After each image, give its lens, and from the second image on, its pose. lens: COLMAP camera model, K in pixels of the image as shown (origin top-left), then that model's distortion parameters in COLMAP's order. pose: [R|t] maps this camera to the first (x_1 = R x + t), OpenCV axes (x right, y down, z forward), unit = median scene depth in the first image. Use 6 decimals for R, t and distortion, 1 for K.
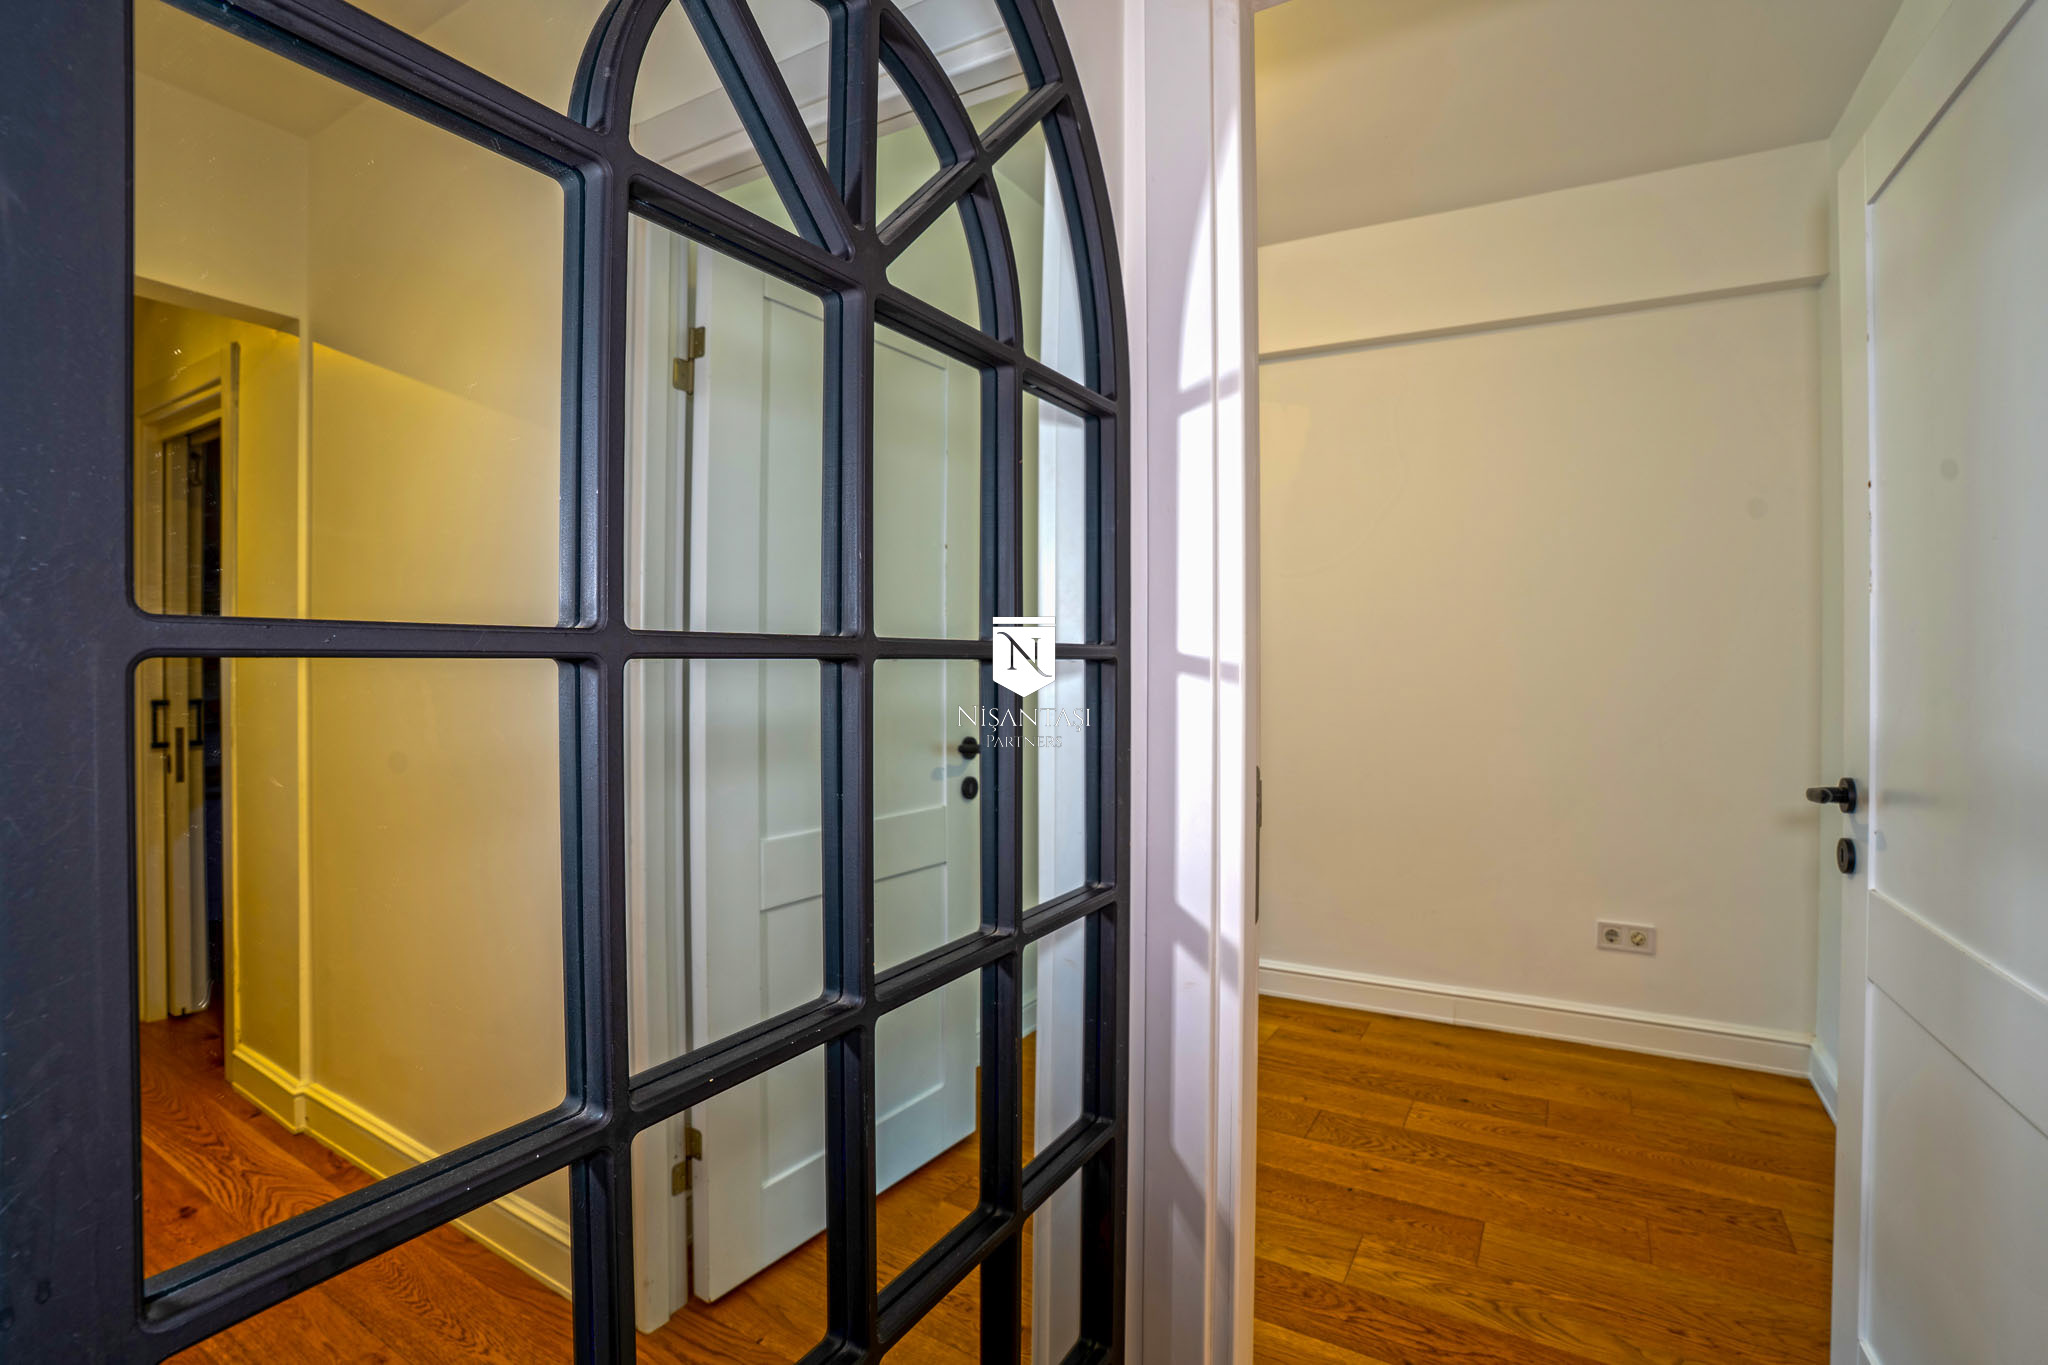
lens RADIAL K [[951.6, 0, 1021.2], [0, 951.6, 667.9], [0, 0, 1]] dist [-0.067858, 0.023780]
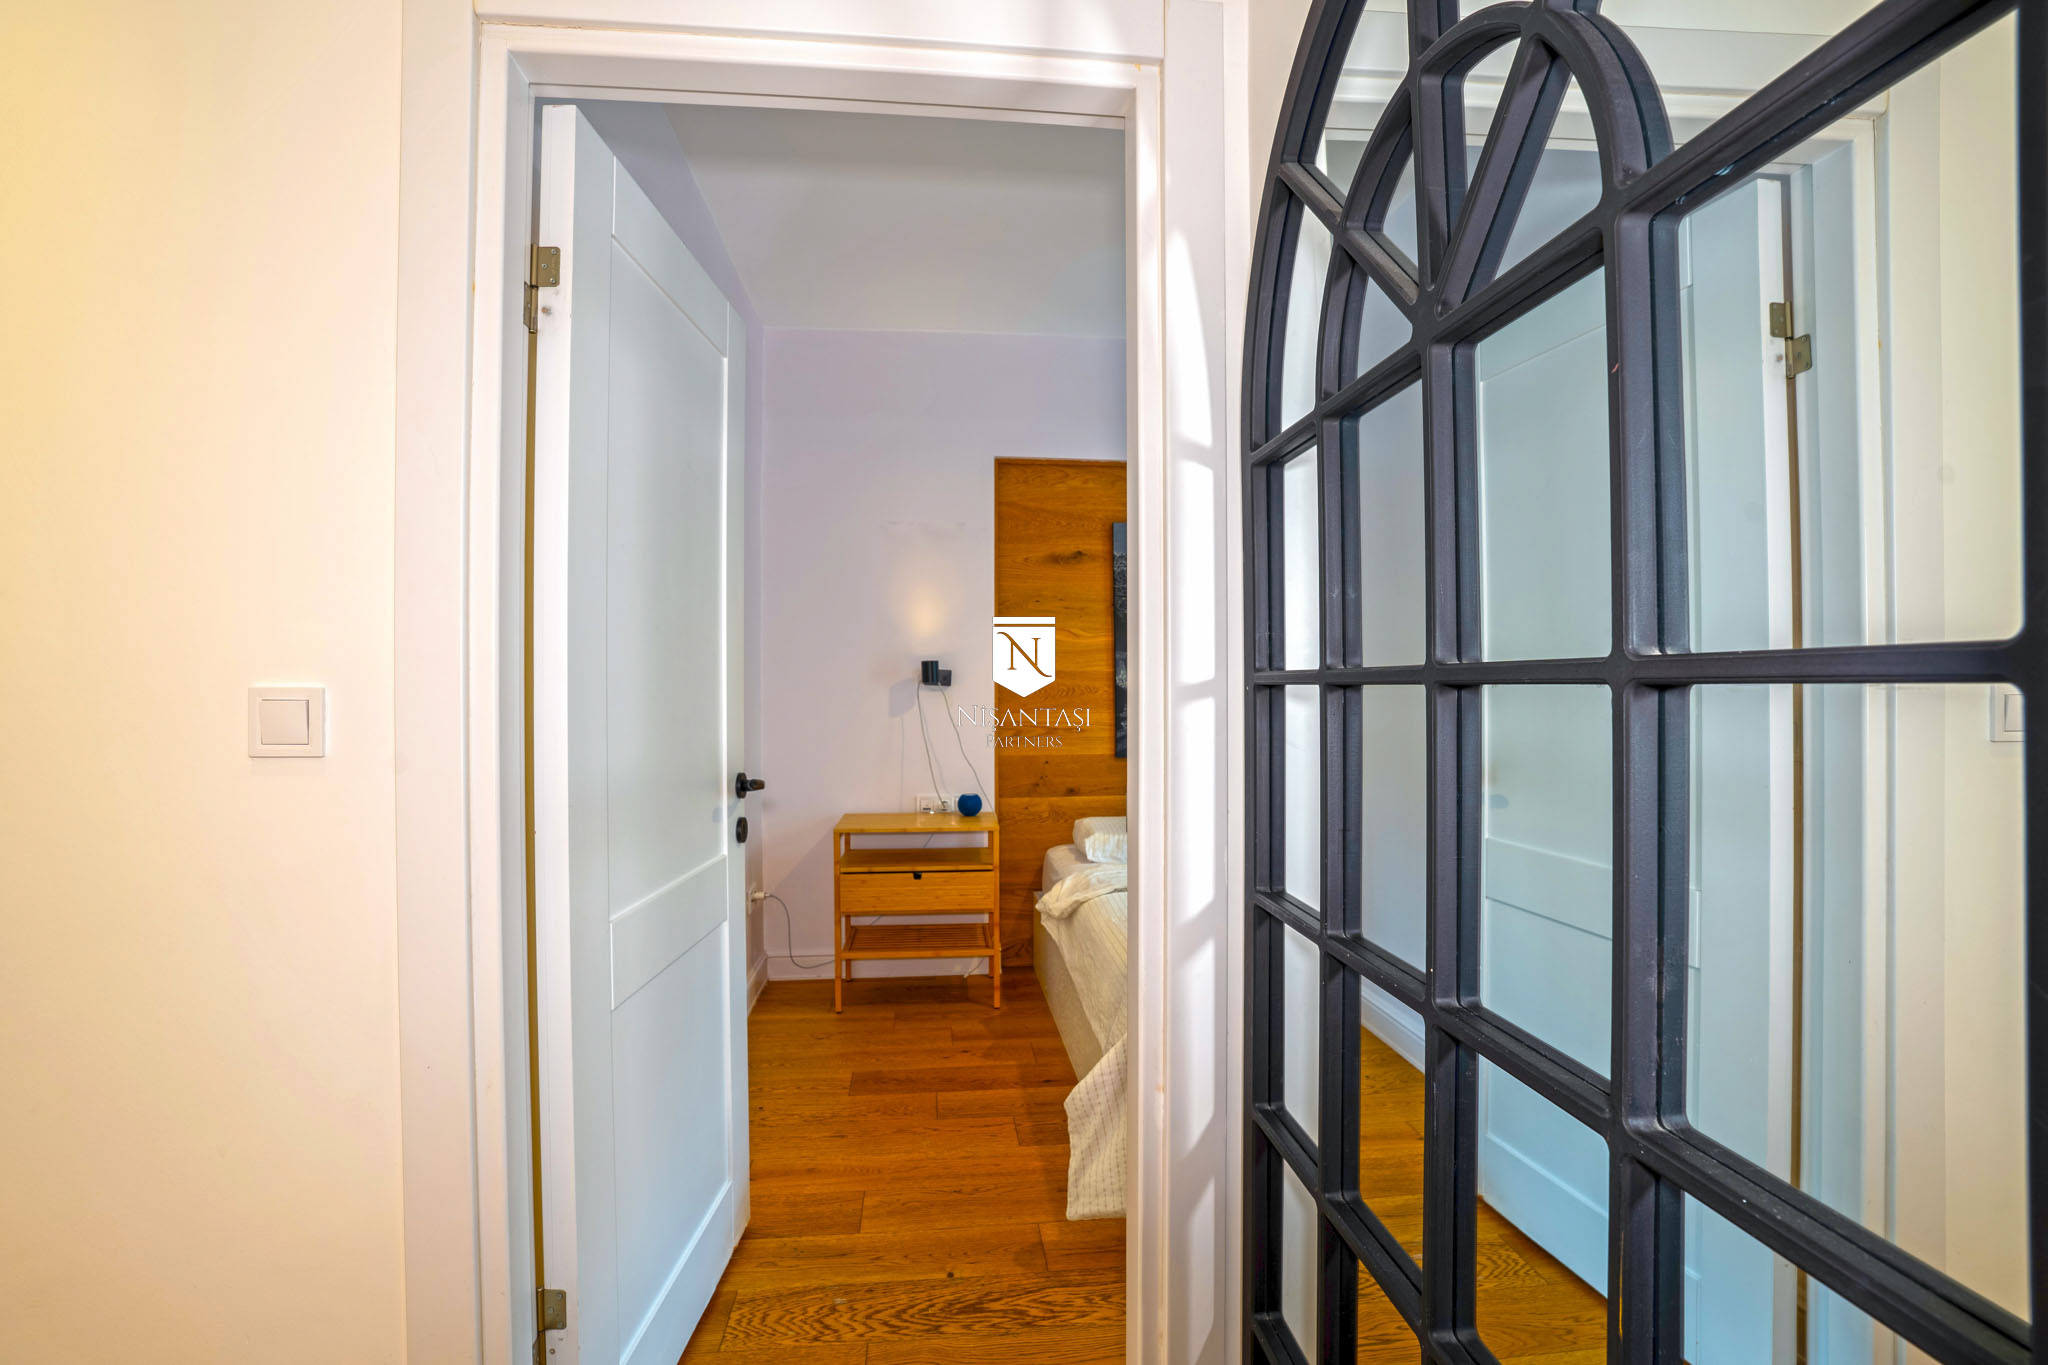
lens RADIAL K [[951.6, 0, 1026.1], [0, 951.6, 677.1], [0, 0, 1]] dist [-0.067858, 0.023780]
pose [[-0.811484, -0.005218, -0.584351, 0.640979], [-0.003676, 0.999986, -0.003825, -0.010597], [0.584363, -0.000956, -0.811492, 1.308448]]
